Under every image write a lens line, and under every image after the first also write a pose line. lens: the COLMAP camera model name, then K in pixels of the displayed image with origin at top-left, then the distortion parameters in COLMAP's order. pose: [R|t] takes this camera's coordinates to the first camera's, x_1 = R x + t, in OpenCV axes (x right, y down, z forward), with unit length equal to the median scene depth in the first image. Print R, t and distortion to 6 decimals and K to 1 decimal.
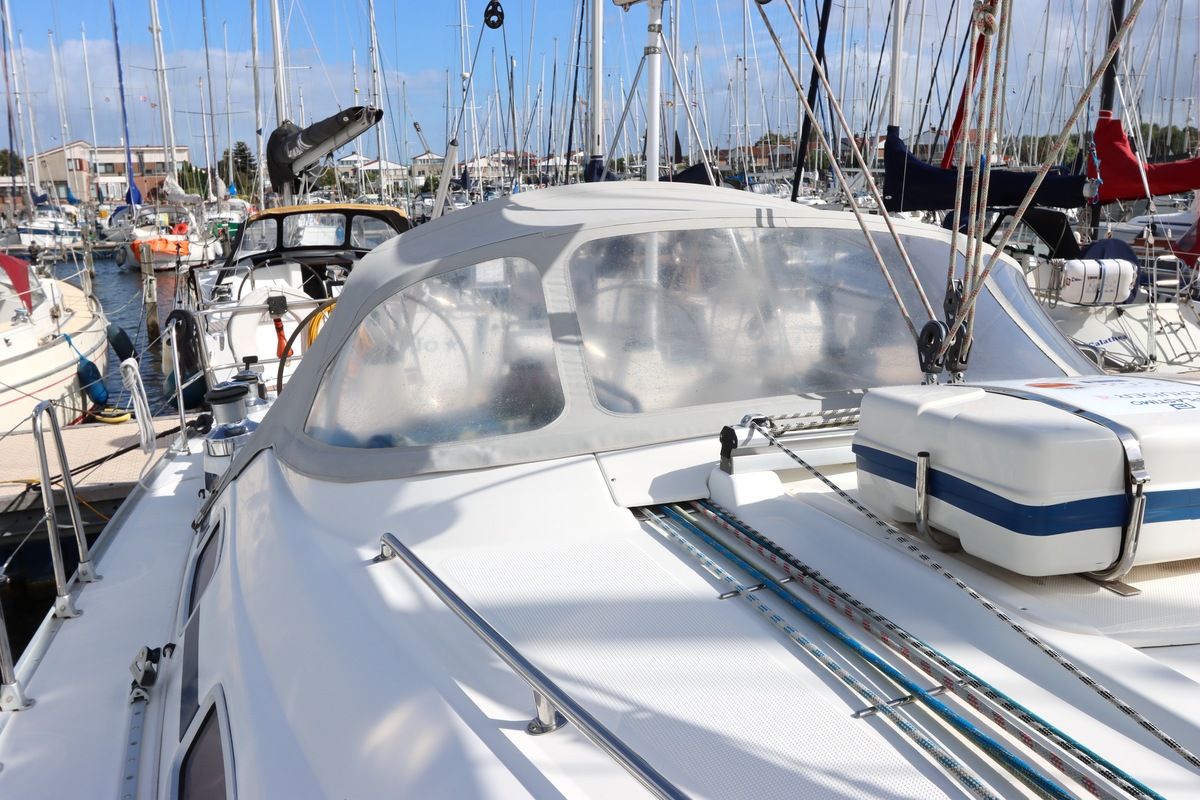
lens RADIAL K [[1096.7, 0, 600.0], [0, 1096.7, 400.0], [0, 0, 1]] dist [-0.005443, -0.006072]
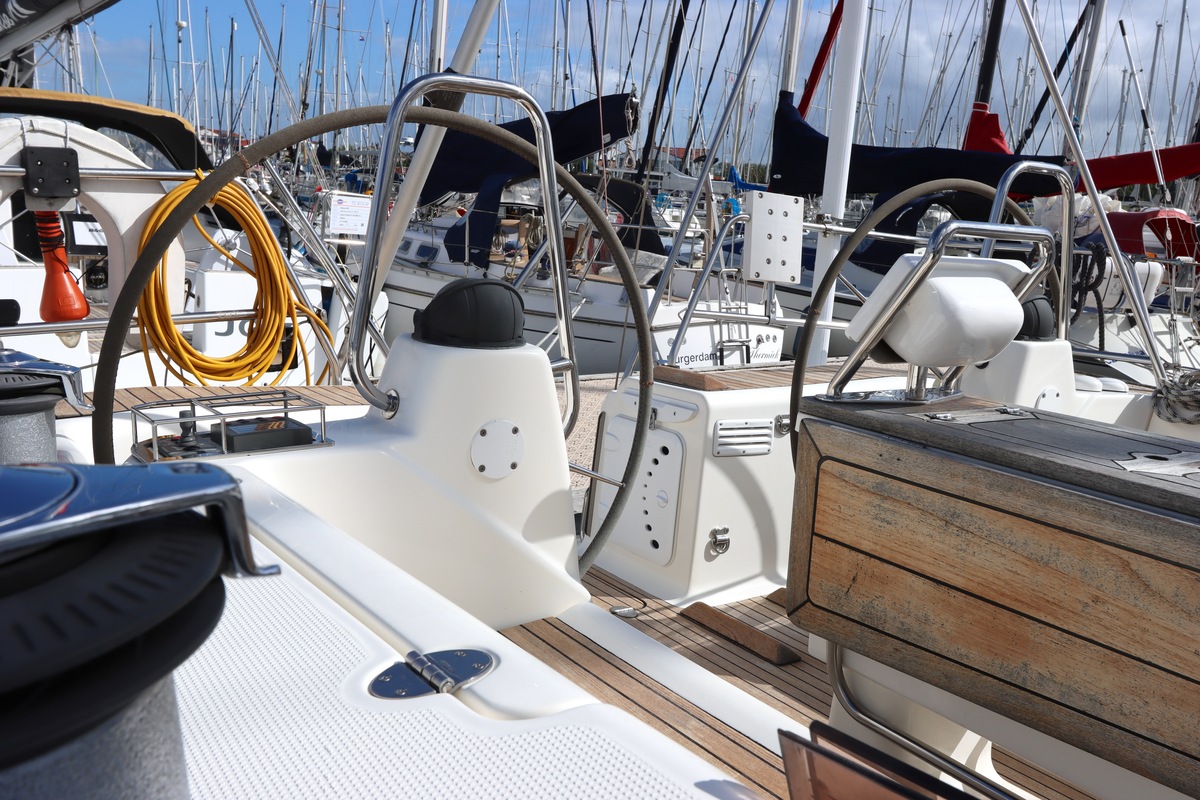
lens RADIAL K [[1115.4, 0, 600.0], [0, 1115.4, 400.0], [0, 0, 1]] dist [0.000690, -0.176790]
pose [[0.962668, 0.023722, 0.269642, -0.116606], [-0.020767, 0.999689, -0.013807, -0.003624], [-0.269885, 0.007692, 0.962862, 0.321590]]
